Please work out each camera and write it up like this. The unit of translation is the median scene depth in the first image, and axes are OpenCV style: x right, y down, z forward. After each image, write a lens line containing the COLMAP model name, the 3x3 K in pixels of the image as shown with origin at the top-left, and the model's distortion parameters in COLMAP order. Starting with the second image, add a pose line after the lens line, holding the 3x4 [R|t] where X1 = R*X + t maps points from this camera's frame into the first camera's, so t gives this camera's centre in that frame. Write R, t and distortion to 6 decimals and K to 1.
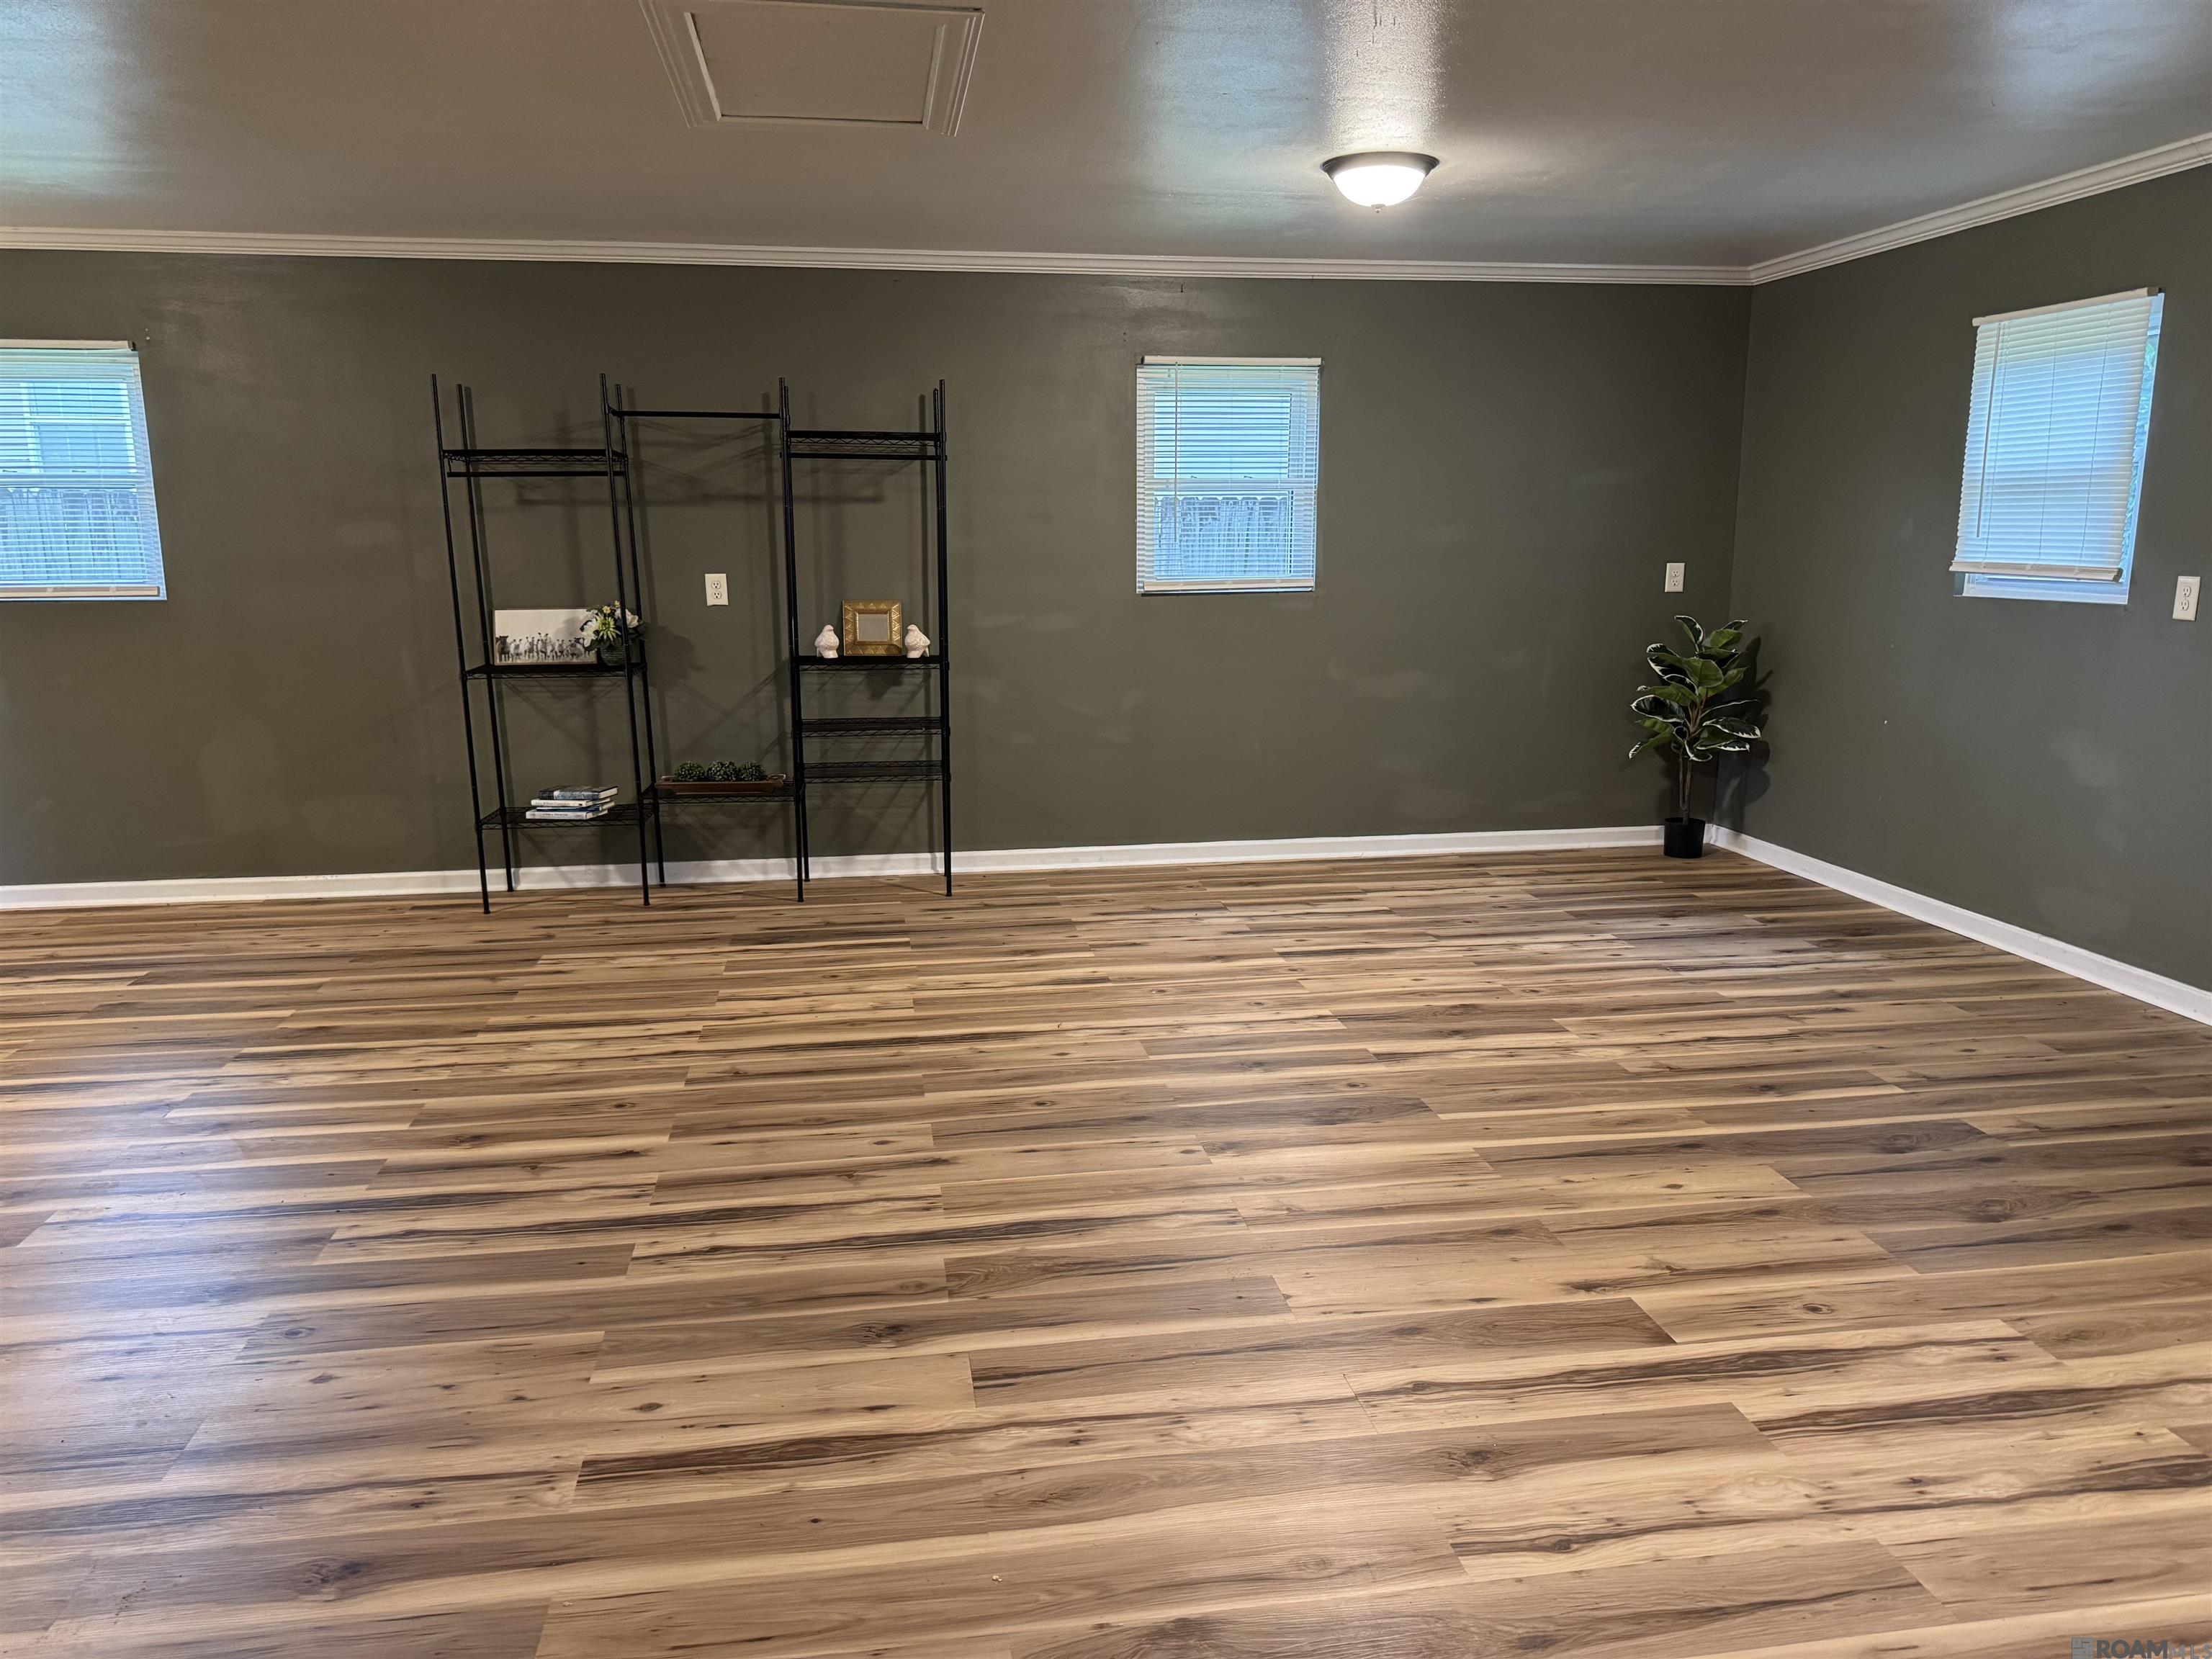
lens RADIAL K [[1558.5, 0, 1098.9], [0, 1558.5, 838.4], [0, 0, 1]] dist [0.100924, -0.147387]
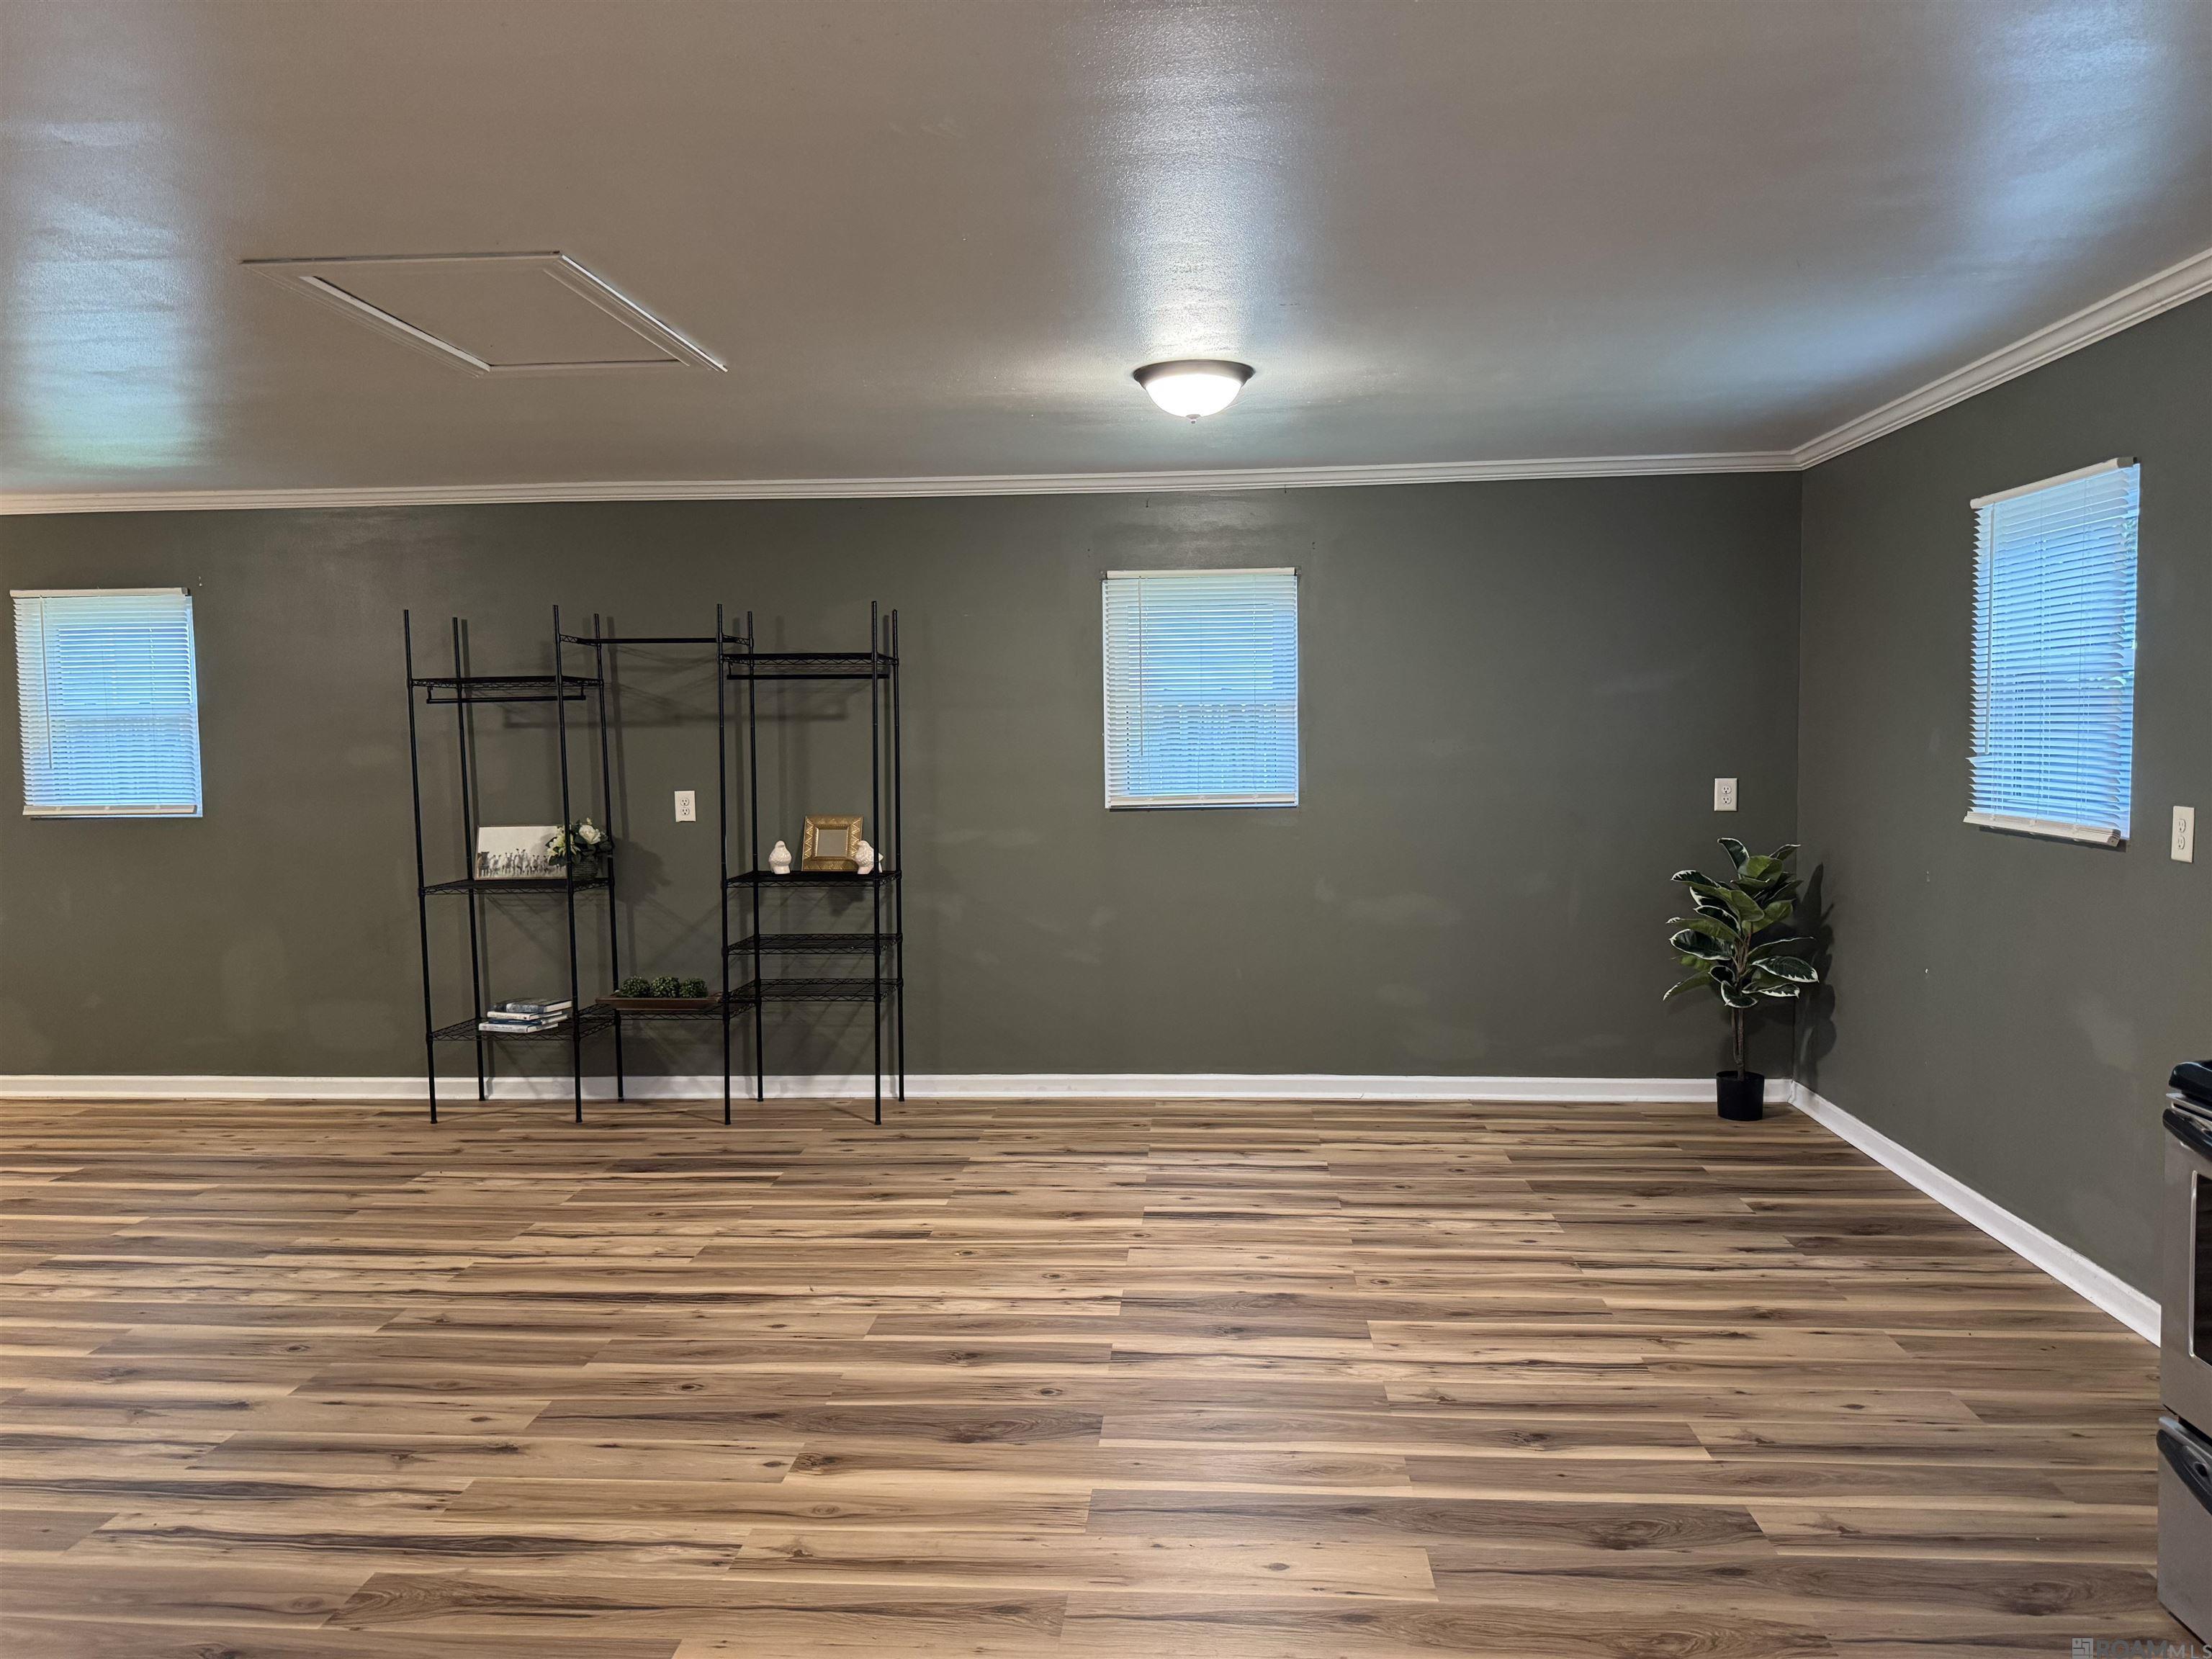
lens RADIAL K [[1565.7, 0, 1111.1], [0, 1565.7, 827.1], [0, 0, 1]] dist [0.096735, -0.146888]
pose [[0.973972, 0.005755, -0.226596, 0.311588], [-0.034853, 0.991592, -0.124623, -0.034293], [0.223973, 0.129277, 0.965983, 0.099304]]
